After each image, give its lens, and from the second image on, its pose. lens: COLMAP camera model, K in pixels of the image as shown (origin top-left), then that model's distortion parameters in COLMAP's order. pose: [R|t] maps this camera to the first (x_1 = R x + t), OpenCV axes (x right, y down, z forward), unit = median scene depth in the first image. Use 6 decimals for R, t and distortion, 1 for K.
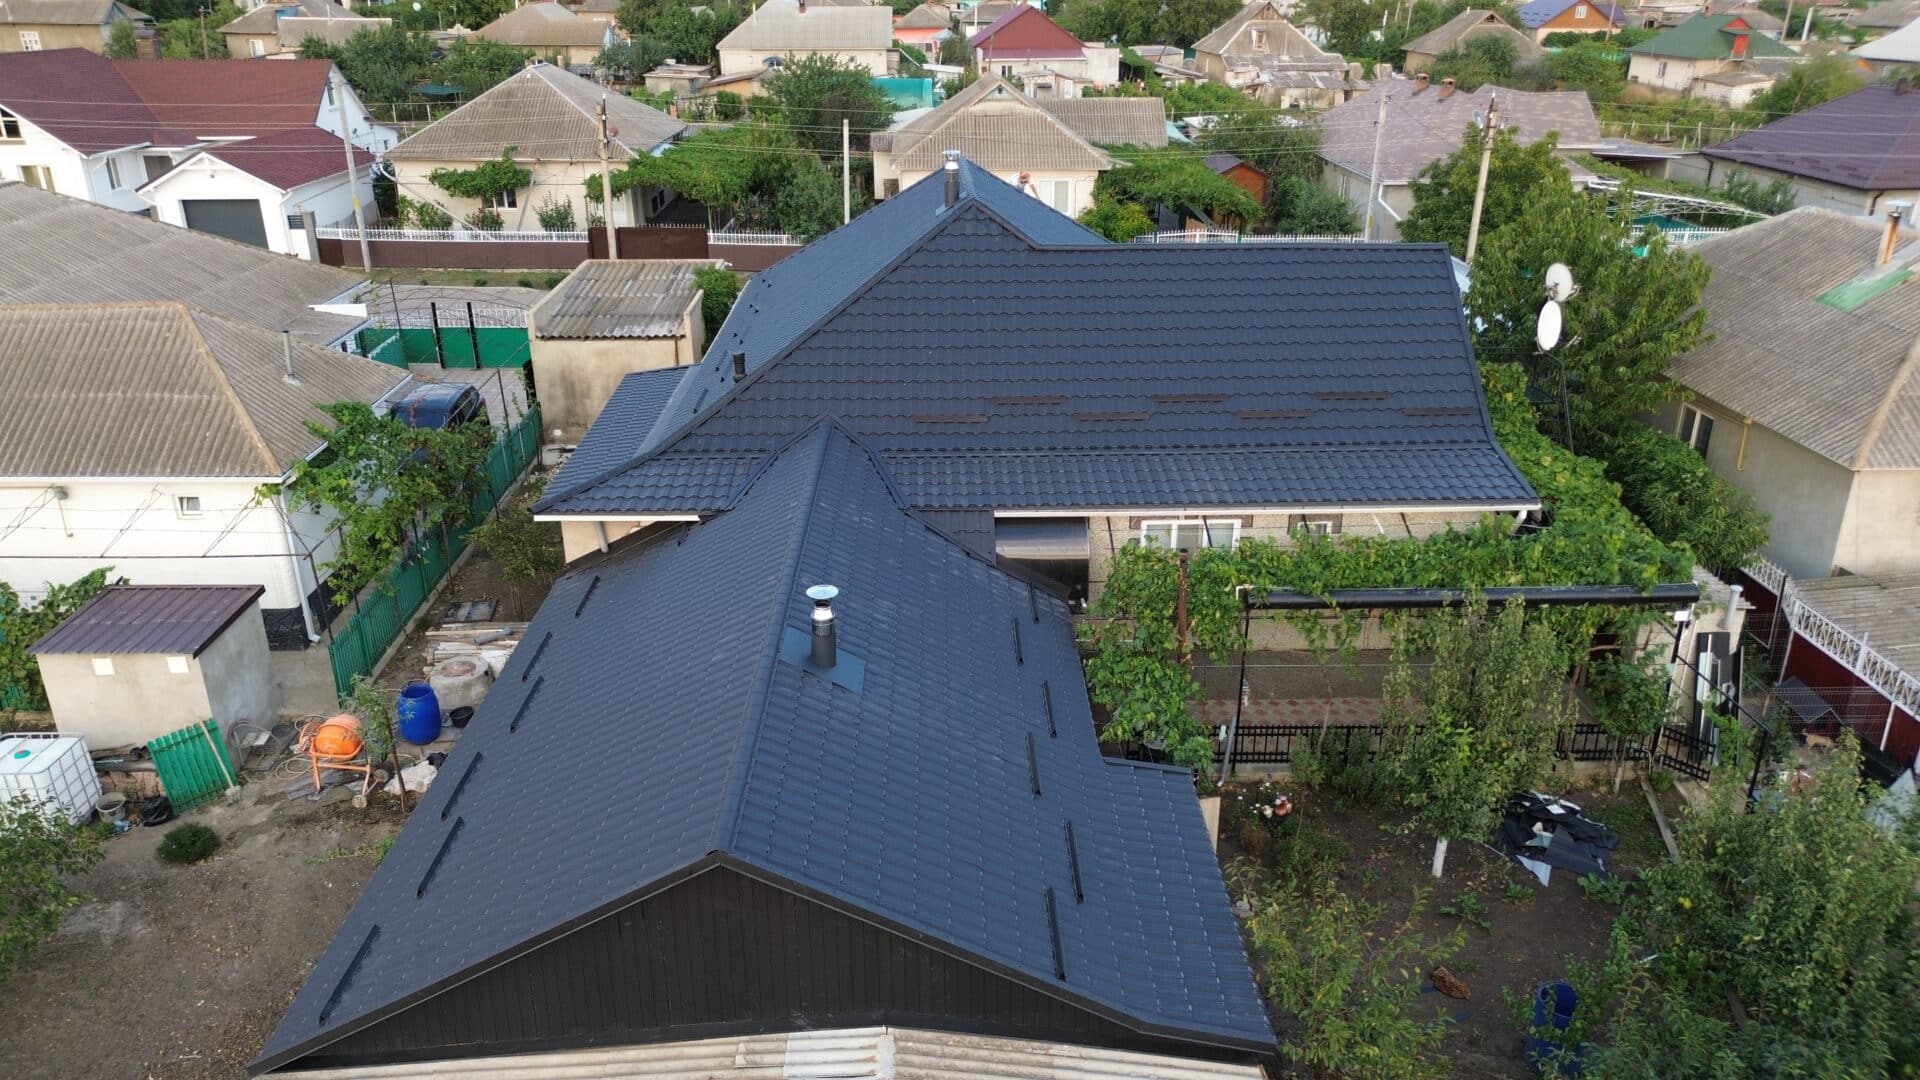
lens RADIAL K [[1348.0, 0, 964.8], [0, 1348.0, 529.9], [0, 0, 1]] dist [0.067282, -0.081654]
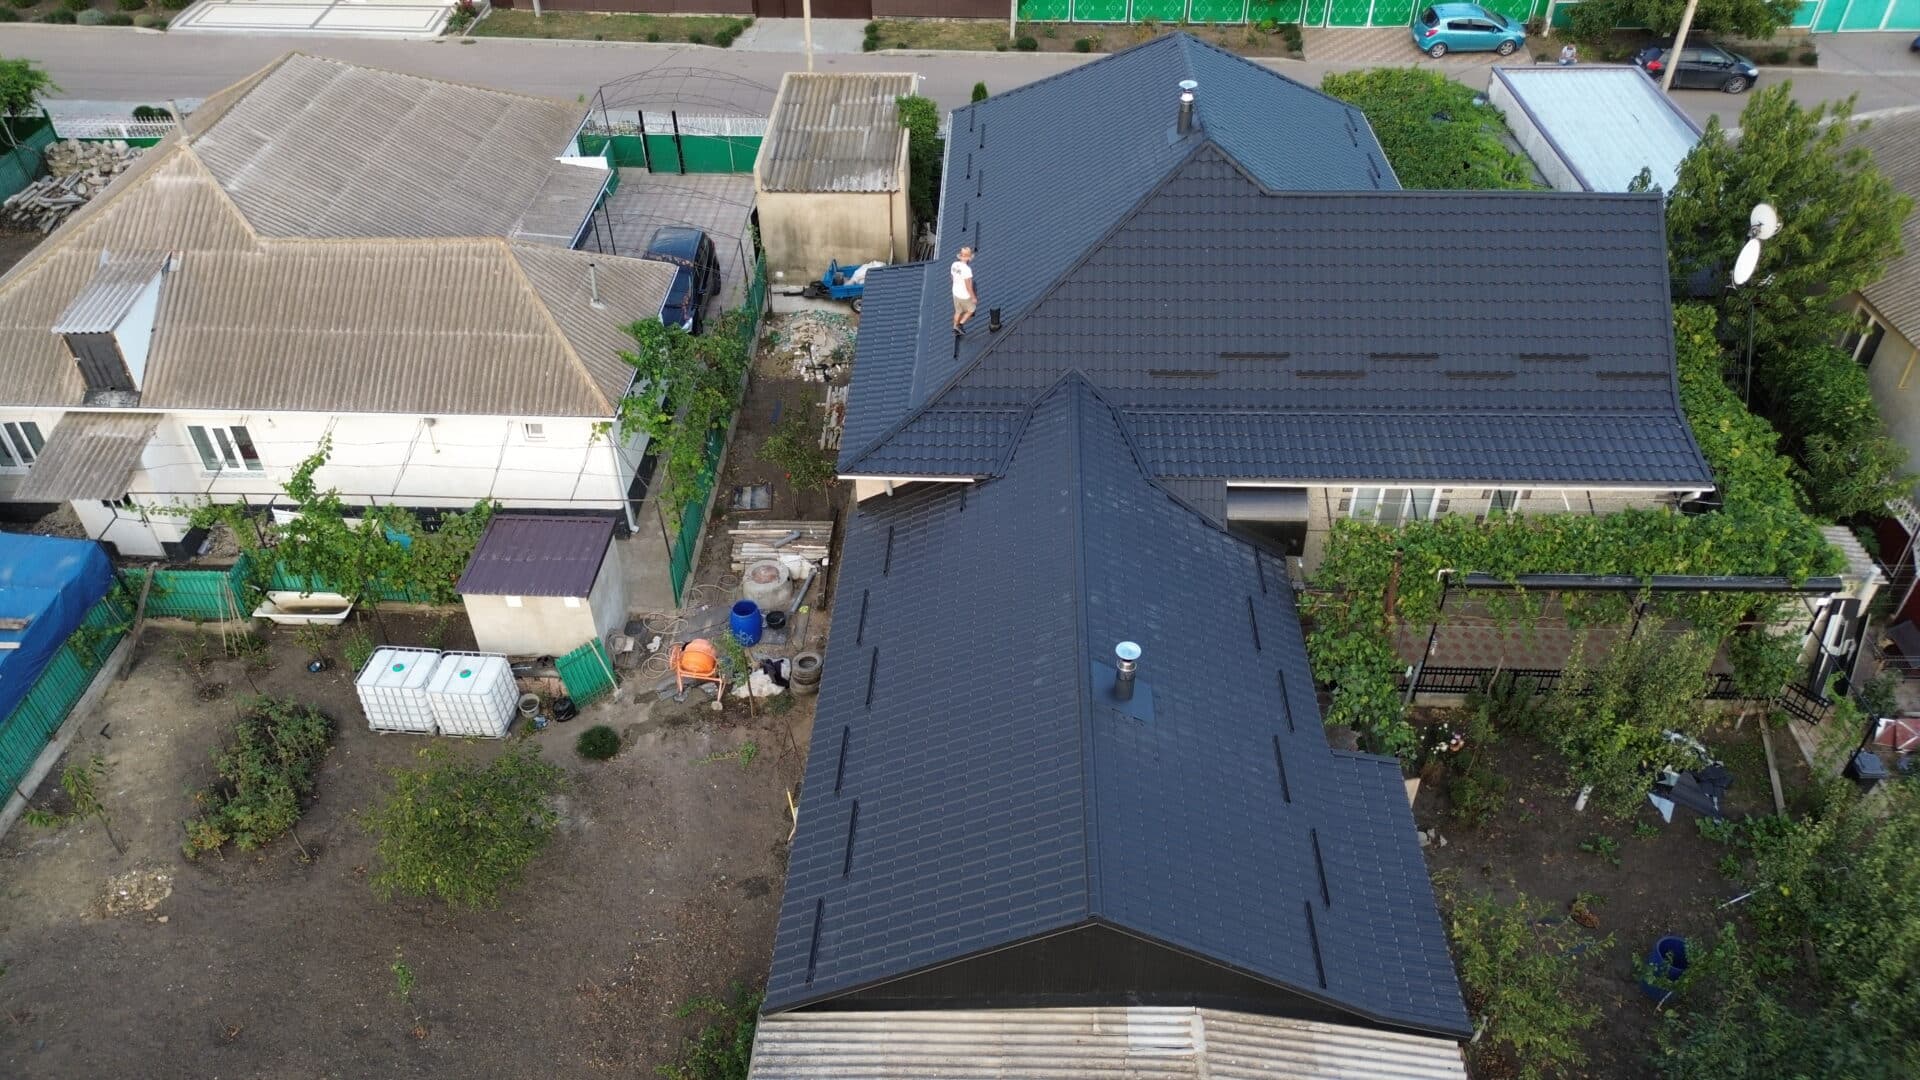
lens RADIAL K [[1348.0, 0, 964.8], [0, 1348.0, 529.9], [0, 0, 1]] dist [0.067282, -0.081654]
pose [[0.997957, 0.034439, -0.053813, -0.138975], [-0.017603, 0.957891, 0.286592, -0.301637], [0.061417, -0.285060, 0.956540, -0.138464]]
